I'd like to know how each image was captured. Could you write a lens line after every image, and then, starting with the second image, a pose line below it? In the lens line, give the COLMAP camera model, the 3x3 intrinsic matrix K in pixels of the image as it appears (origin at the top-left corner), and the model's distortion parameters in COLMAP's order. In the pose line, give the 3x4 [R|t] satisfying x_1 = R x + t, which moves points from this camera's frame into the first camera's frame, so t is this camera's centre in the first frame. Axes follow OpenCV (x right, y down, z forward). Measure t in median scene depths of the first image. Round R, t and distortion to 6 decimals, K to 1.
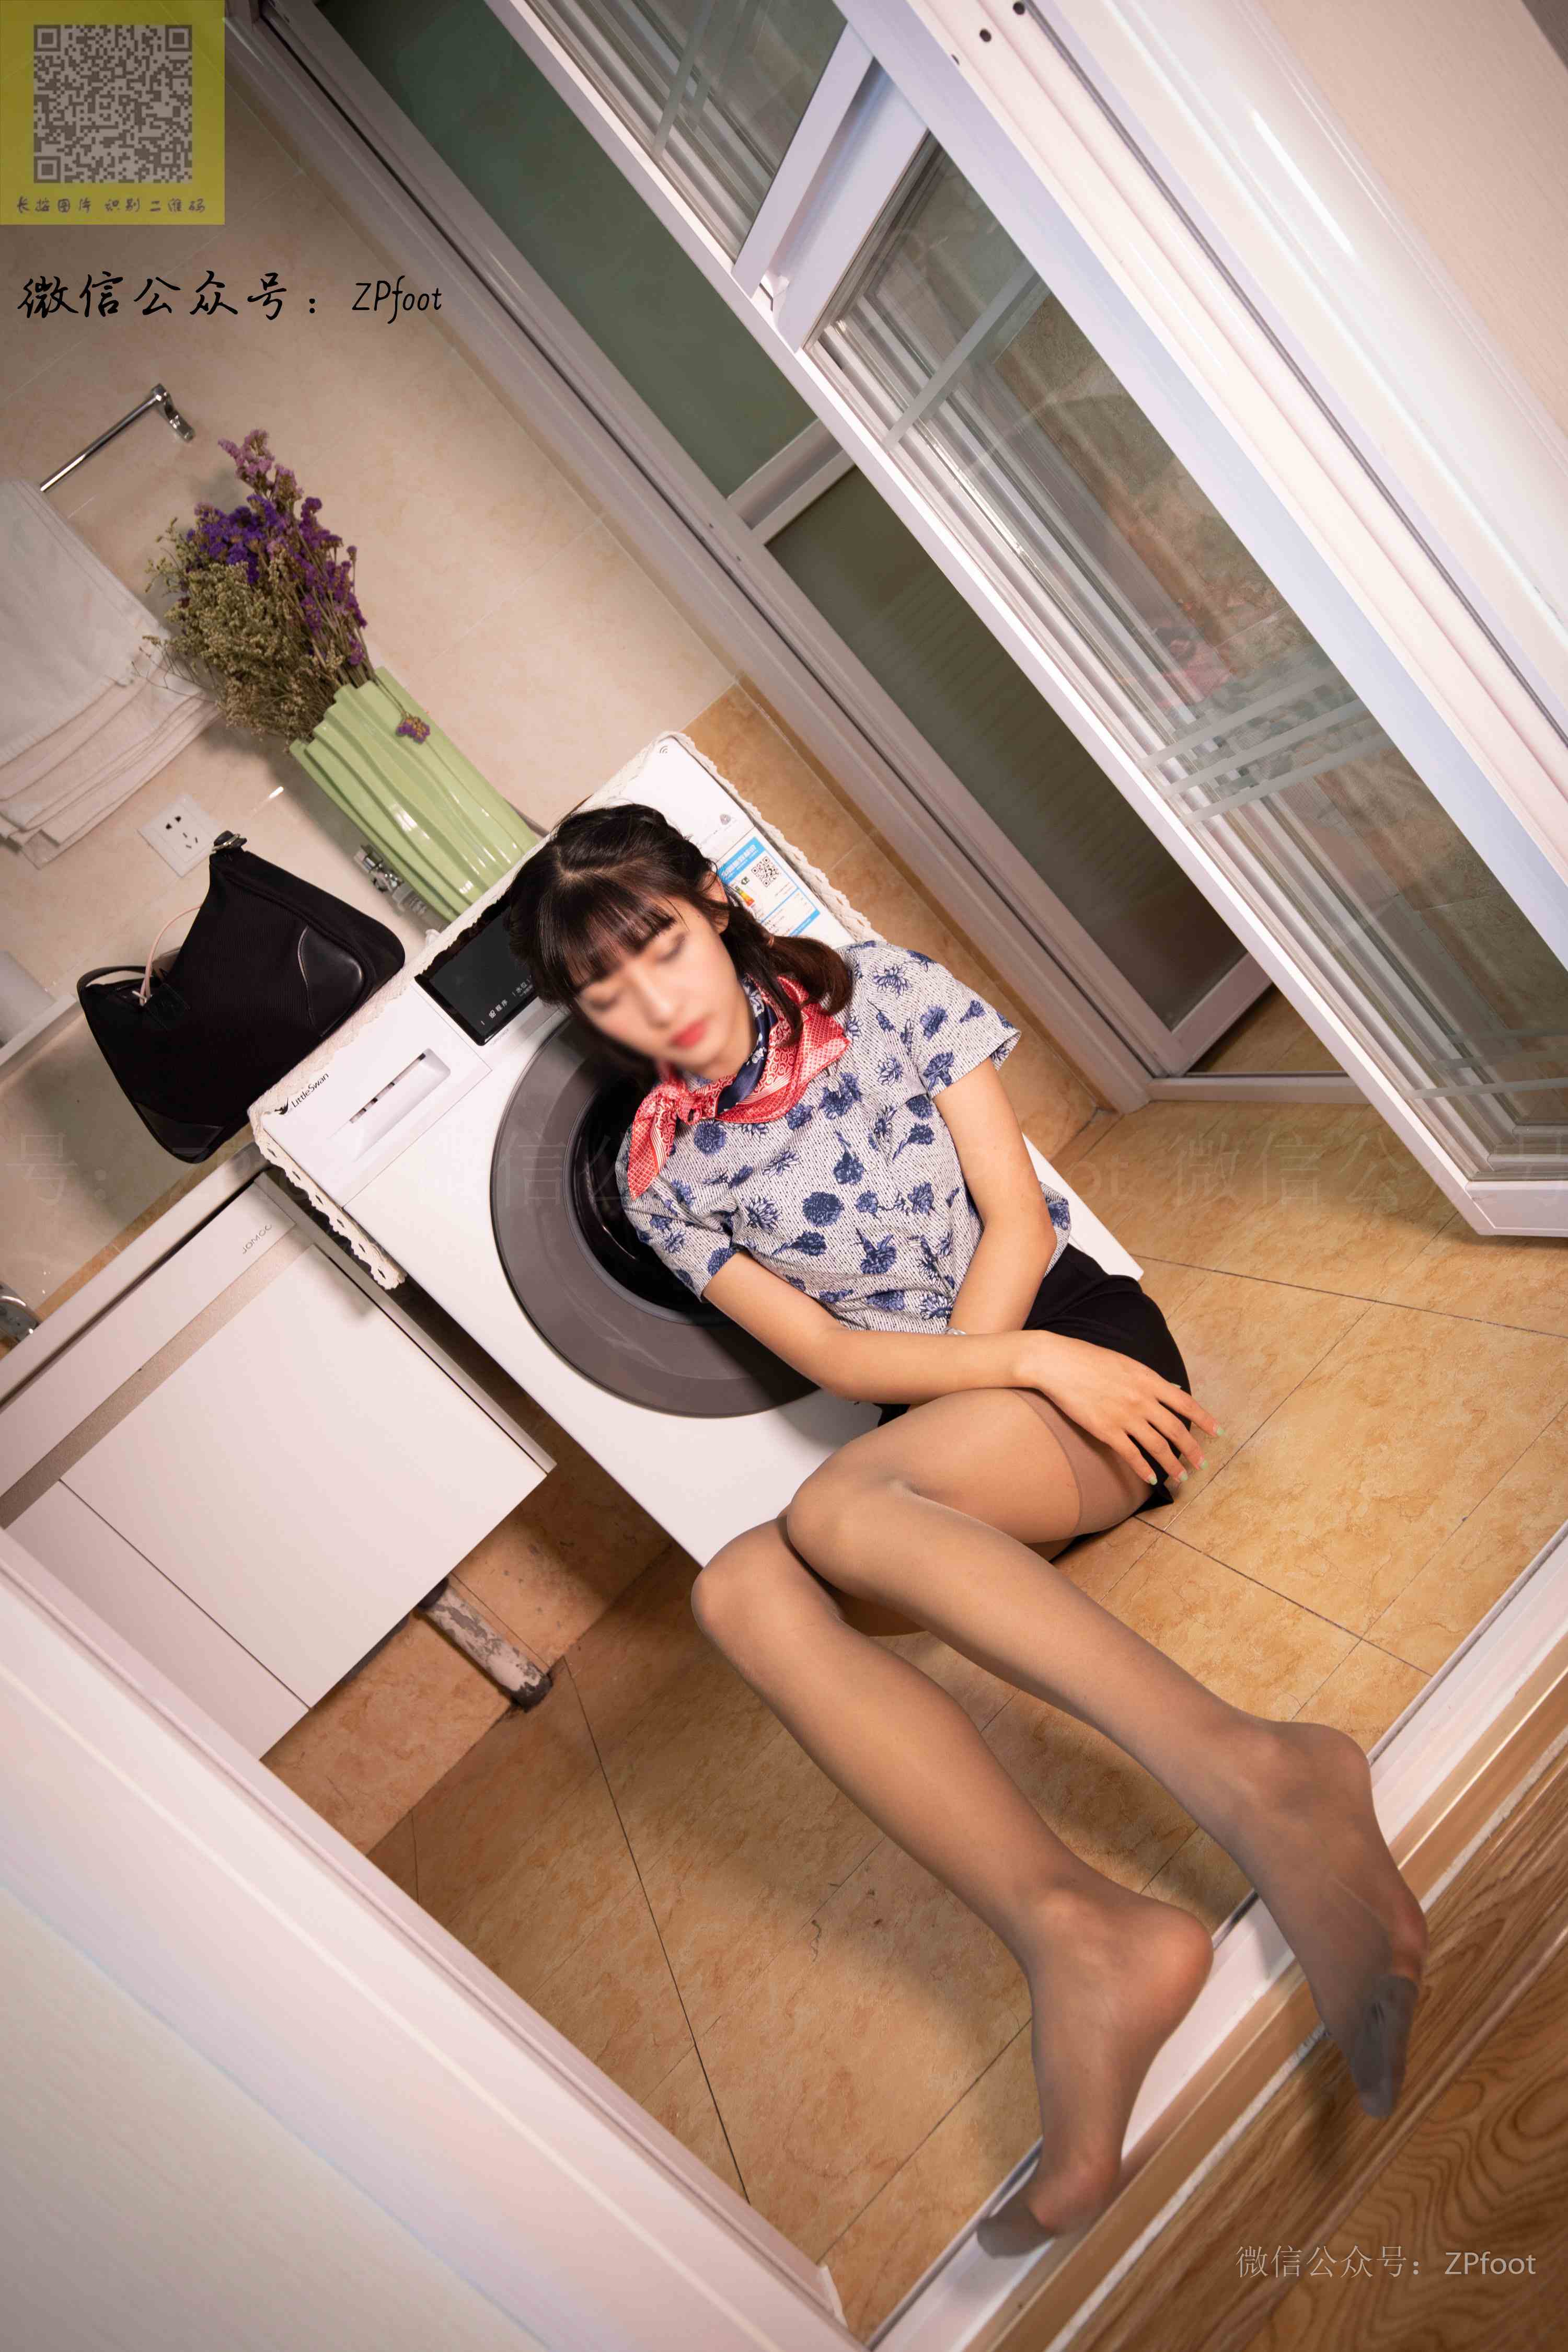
lens RADIAL K [[1555.9, 0, 793.6], [0, 1555.9, 1162.7], [0, 0, 1]] dist [-0.004194, 0.008361]
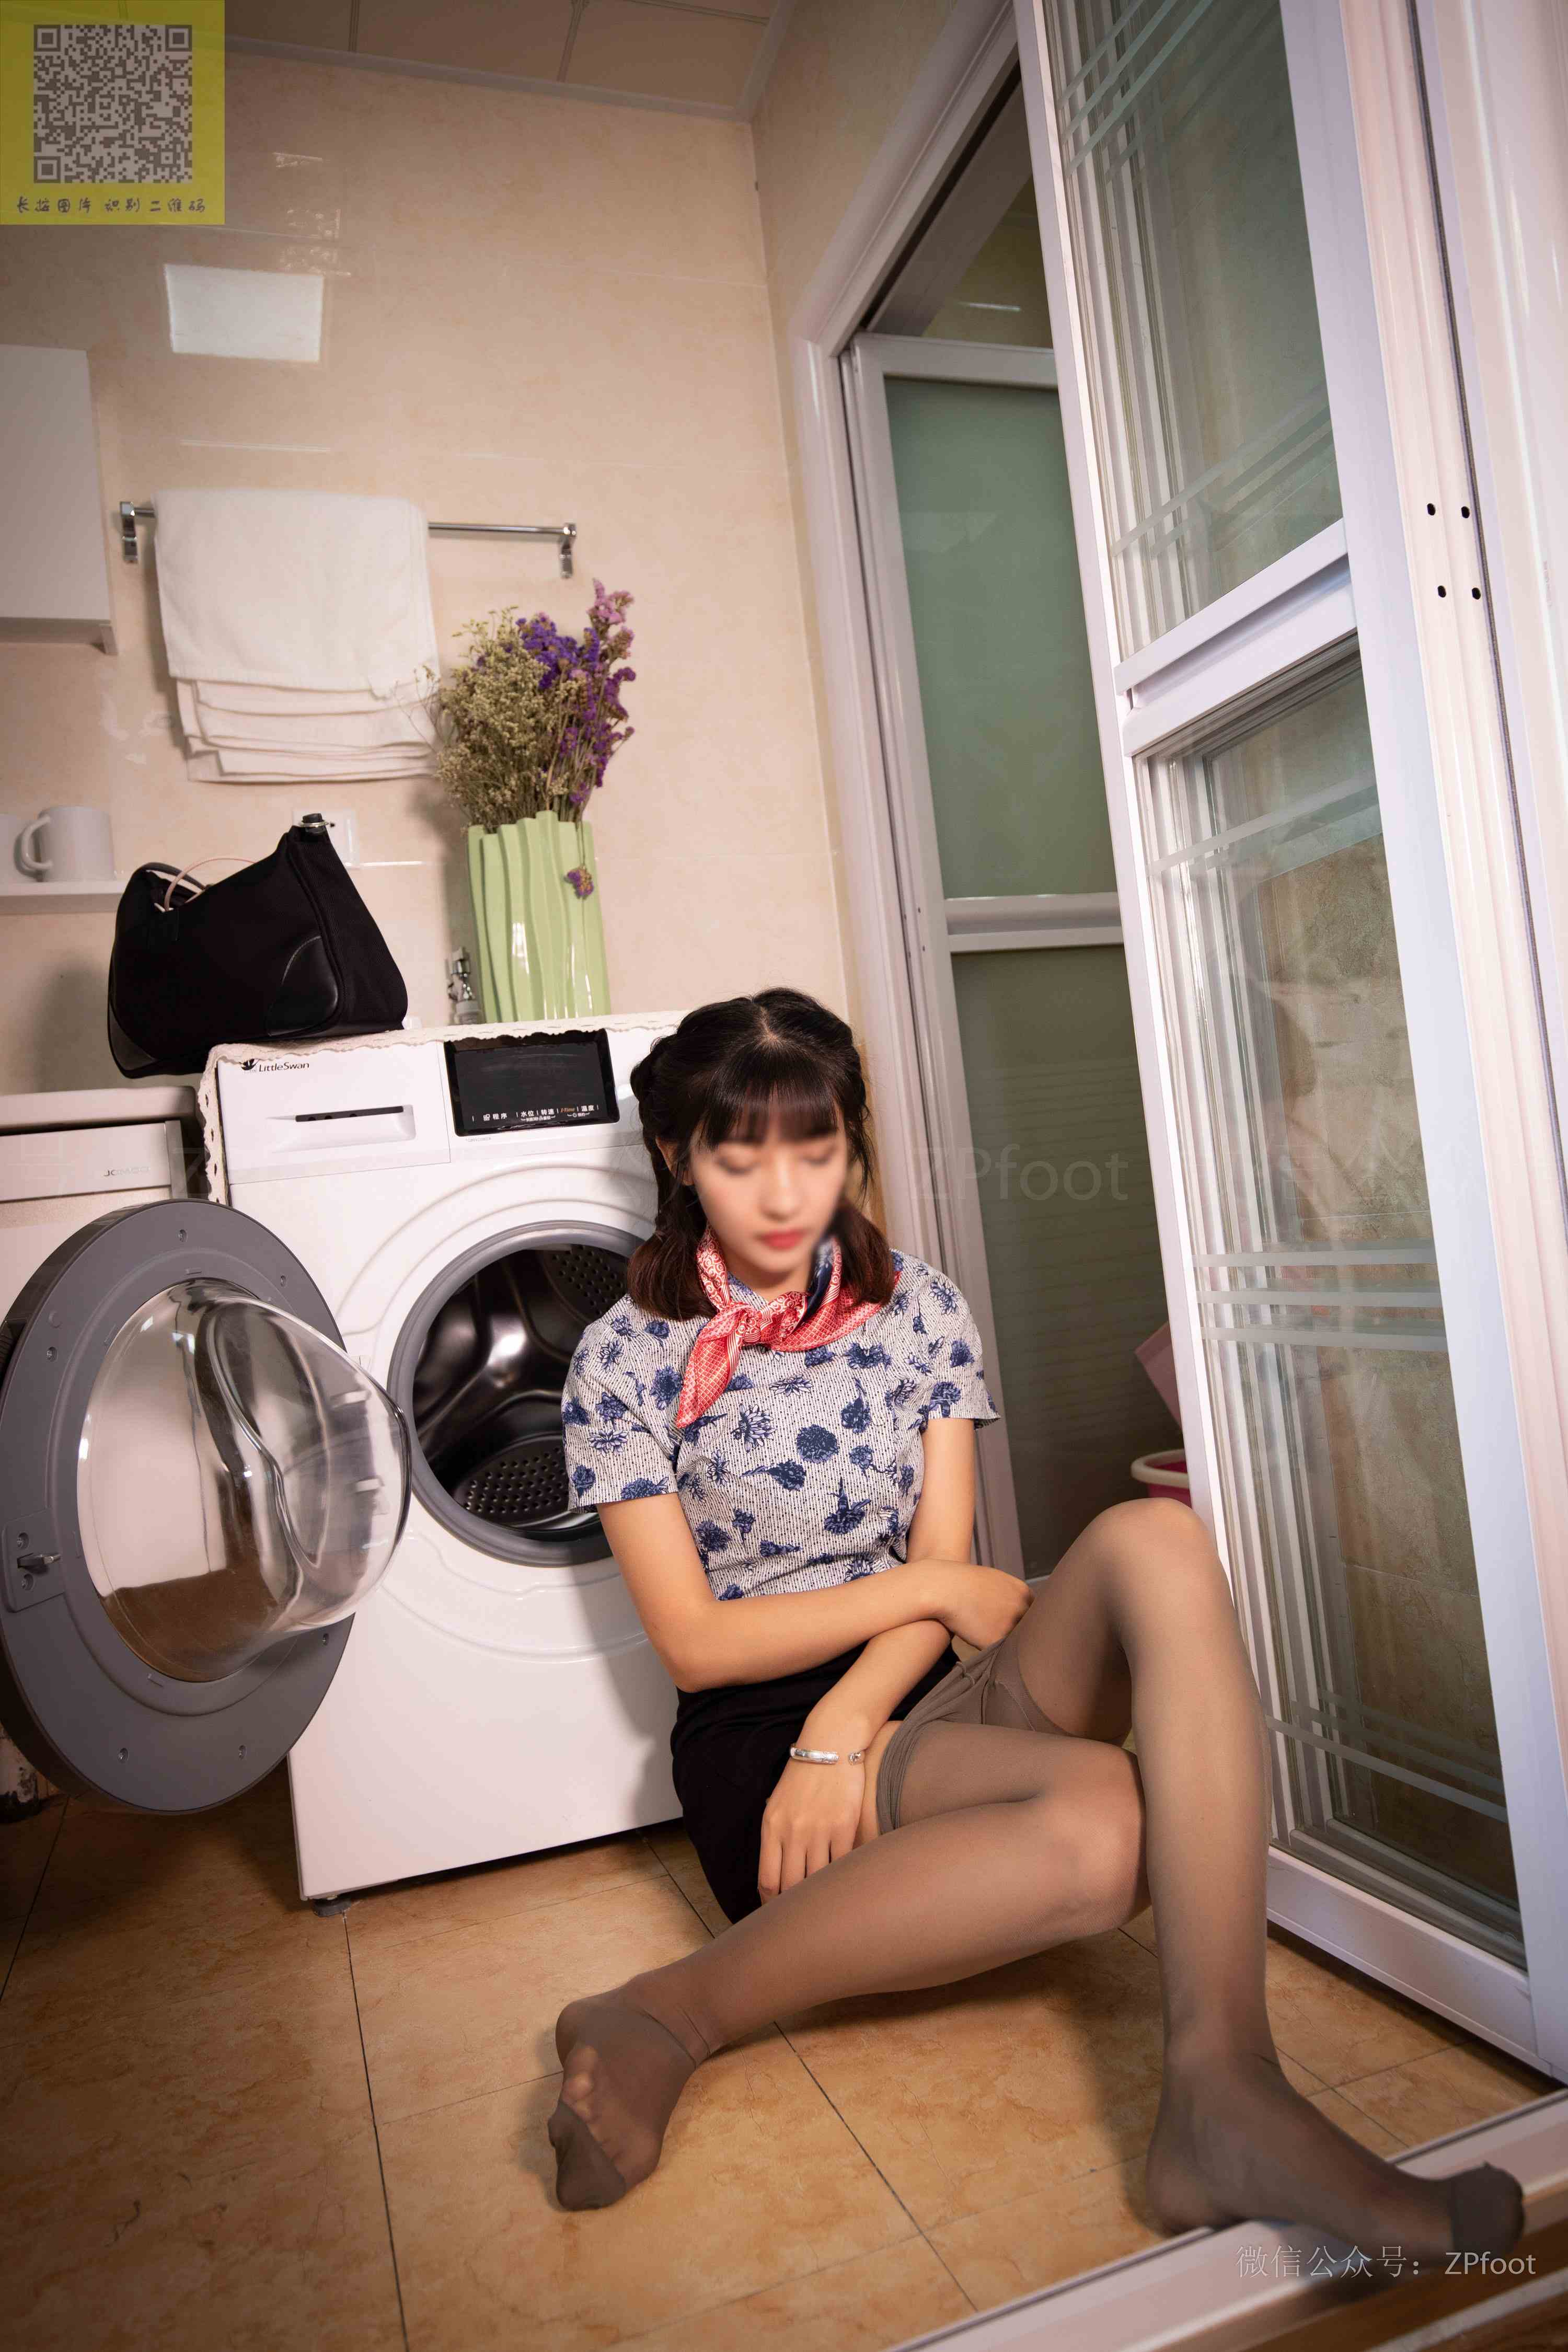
lens RADIAL K [[1555.9, 0, 782.5], [0, 1555.9, 1170.7], [0, 0, 1]] dist [-0.004194, 0.008361]
pose [[0.818812, 0.573369, -0.028185, 0.002154], [-0.557926, 0.783279, -0.274213, 0.082340], [-0.135148, 0.240254, 0.961256, 0.048695]]
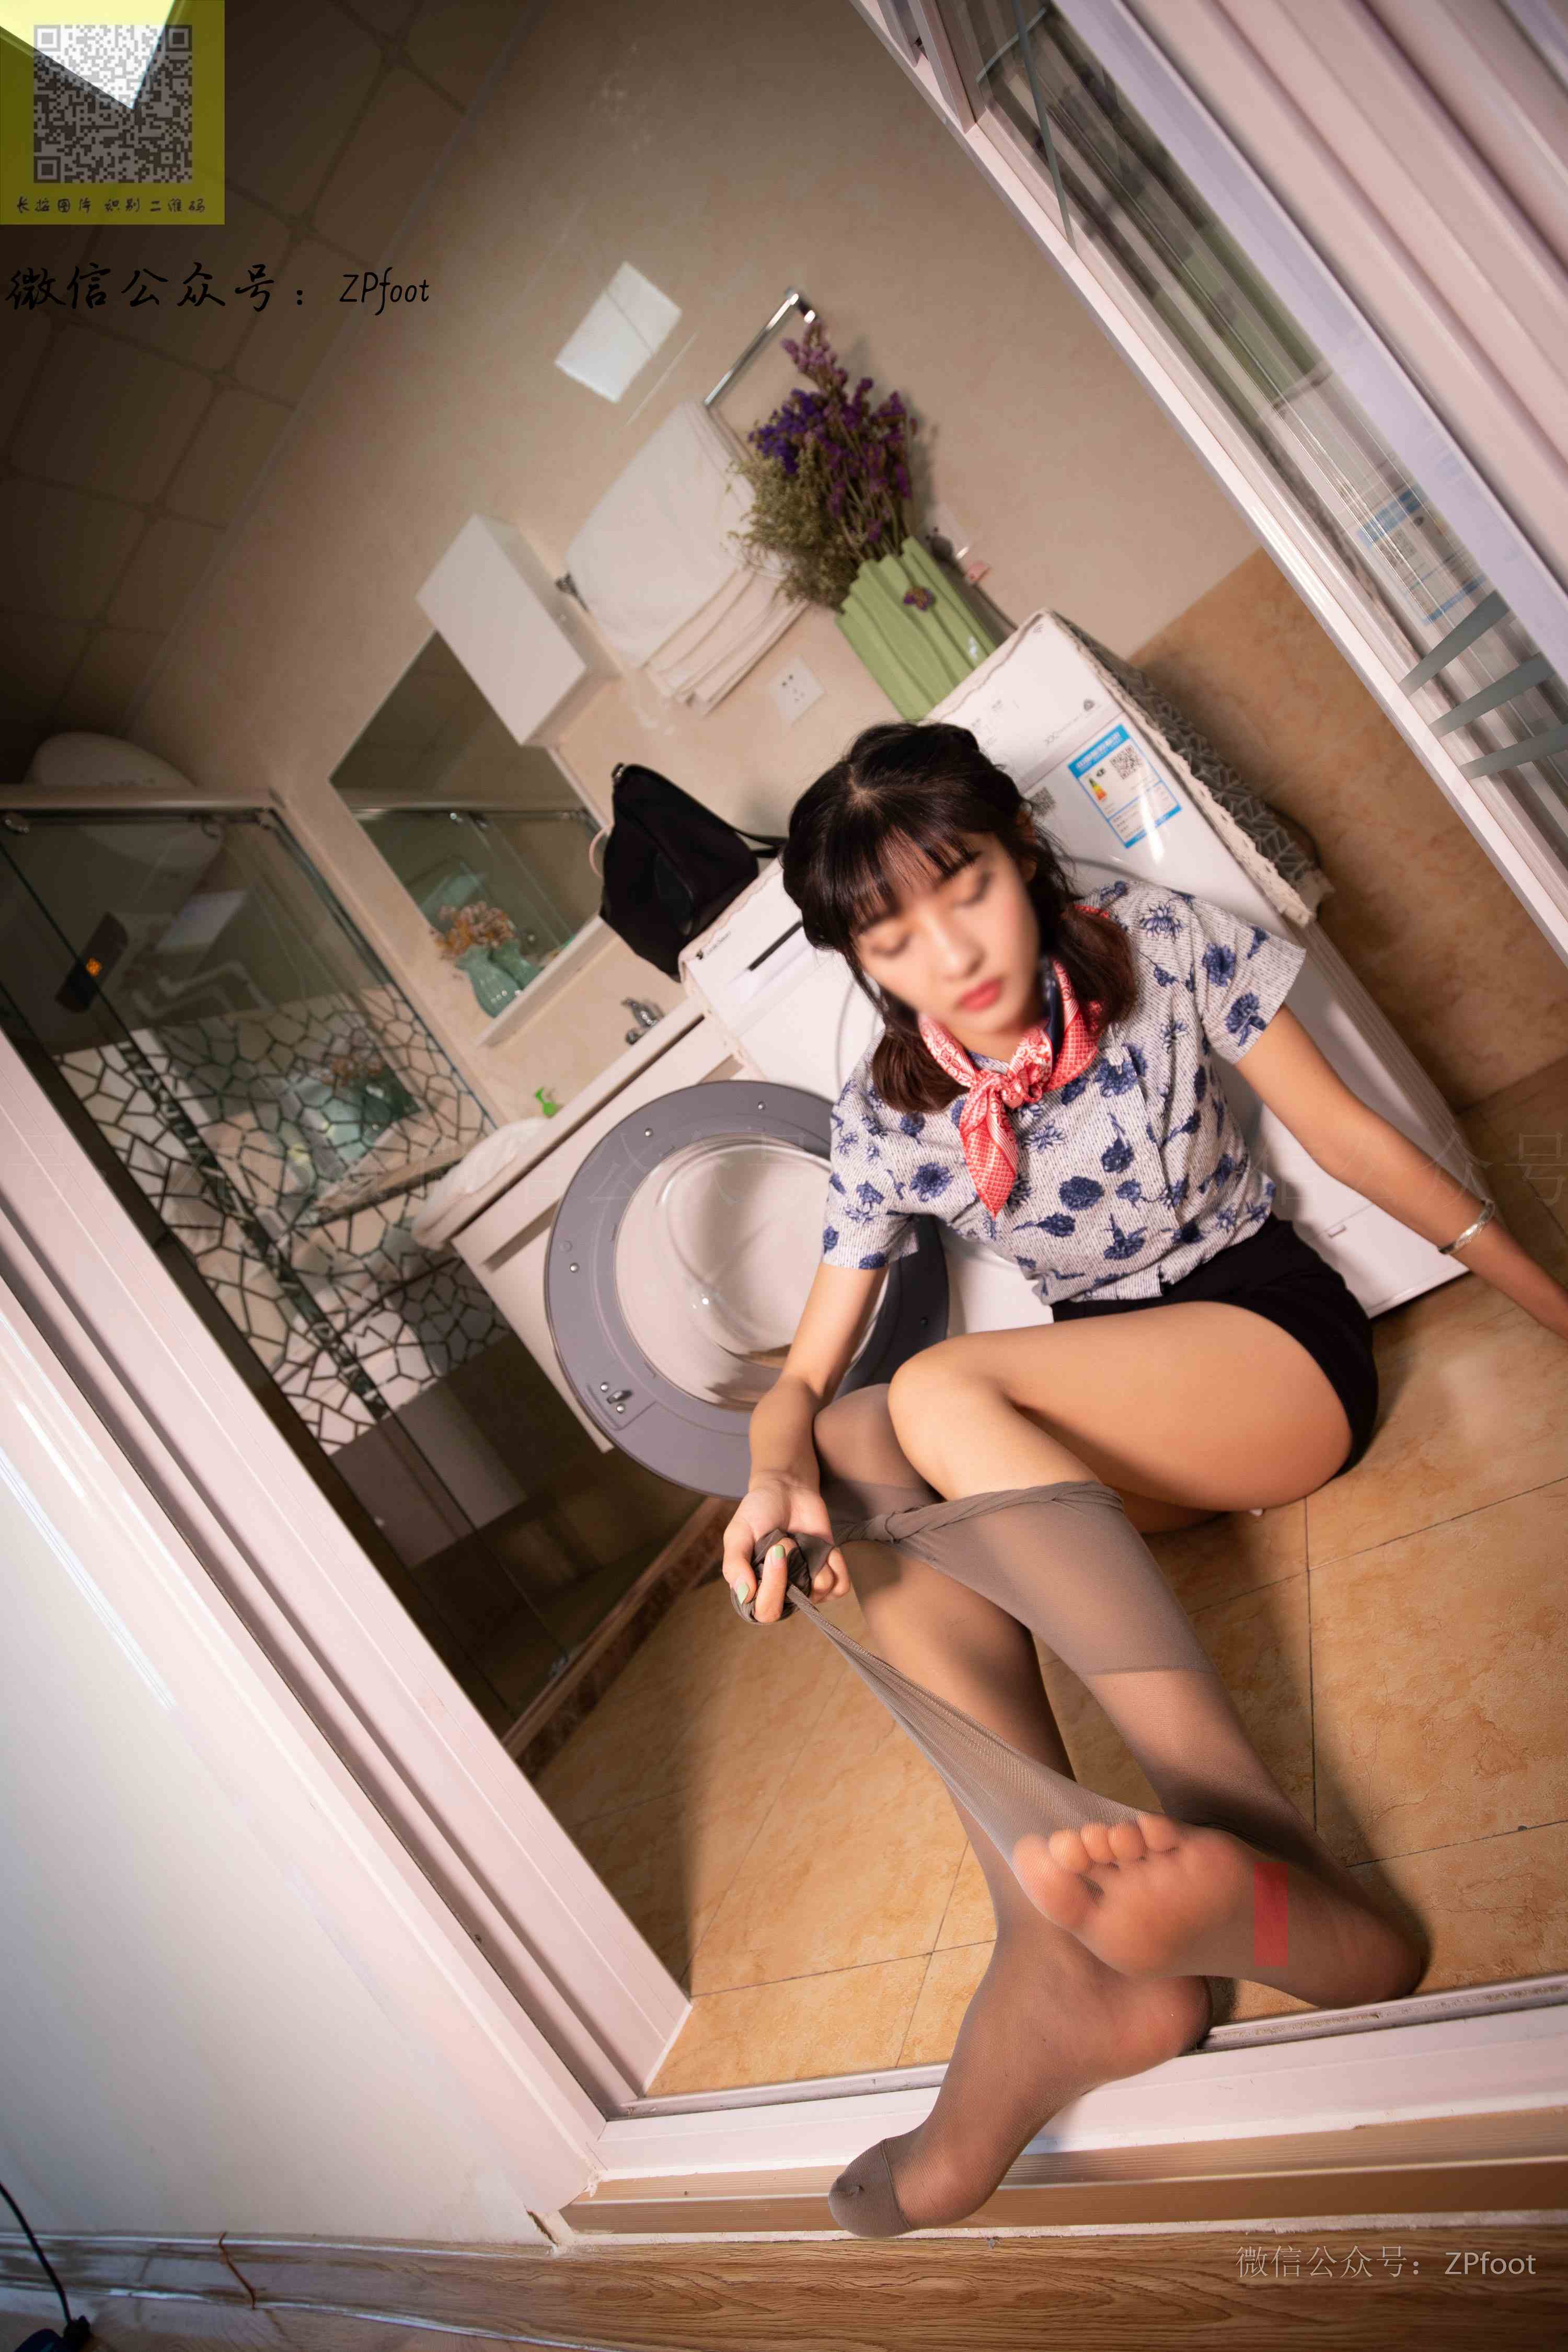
lens RADIAL K [[1058.8, 0, 789.0], [0, 1058.8, 1173.8], [0, 0, 1]] dist [-0.038616, 0.003033]
pose [[0.784094, 0.248669, -0.568648, 0.230243], [-0.073165, 0.946871, 0.313180, -0.124813], [0.616315, -0.203958, 0.760630, 0.308244]]
